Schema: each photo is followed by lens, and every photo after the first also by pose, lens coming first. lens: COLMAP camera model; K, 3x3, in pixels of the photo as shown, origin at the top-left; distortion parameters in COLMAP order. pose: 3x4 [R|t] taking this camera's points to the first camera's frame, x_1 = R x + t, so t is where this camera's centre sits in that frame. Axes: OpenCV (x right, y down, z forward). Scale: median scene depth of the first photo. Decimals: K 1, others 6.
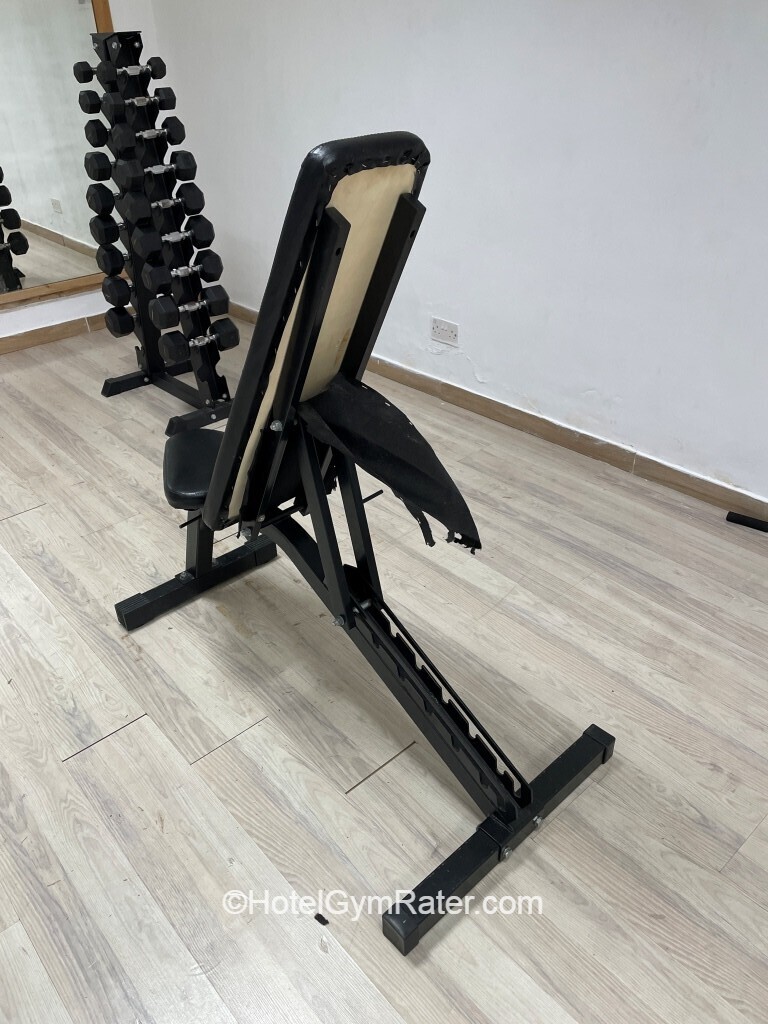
lens RADIAL K [[779.2, 0, 389.8], [0, 779.2, 513.7], [0, 0, 1]] dist [0.027795, -0.048296]
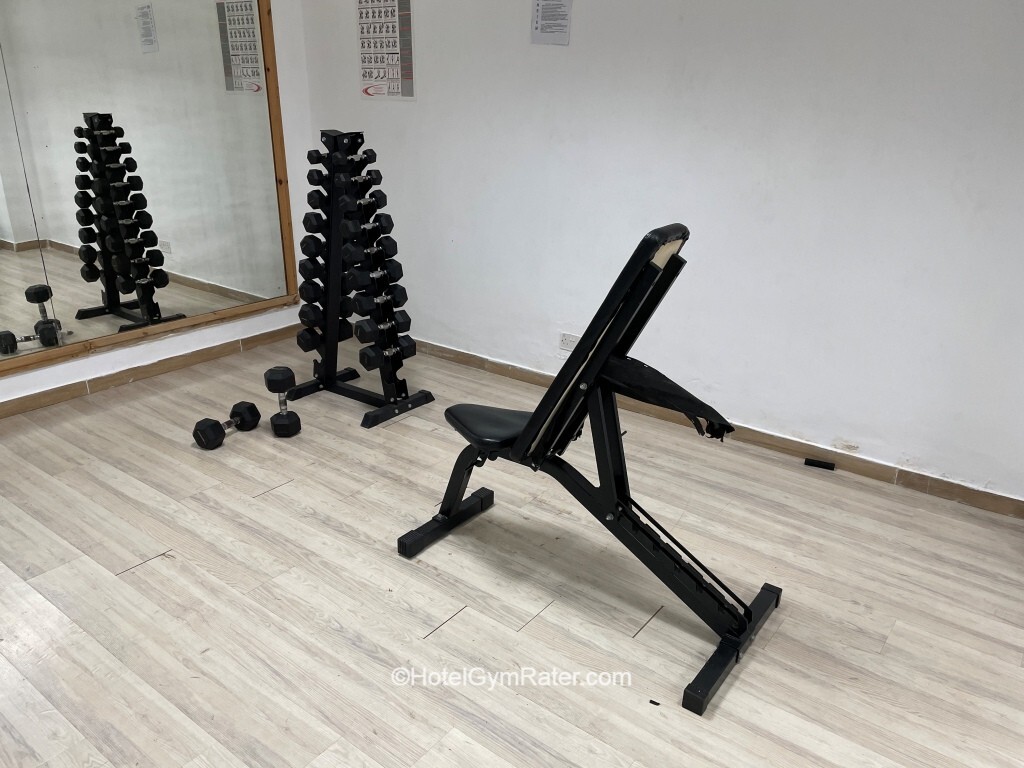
lens RADIAL K [[779.2, 0, 506.7], [0, 779.2, 383.2], [0, 0, 1]] dist [0.027795, -0.048296]
pose [[0.982743, -0.023673, 0.183455, -0.377577], [0.059310, 0.979740, -0.191291, 0.108058], [-0.175209, 0.198870, 0.964237, -0.324034]]
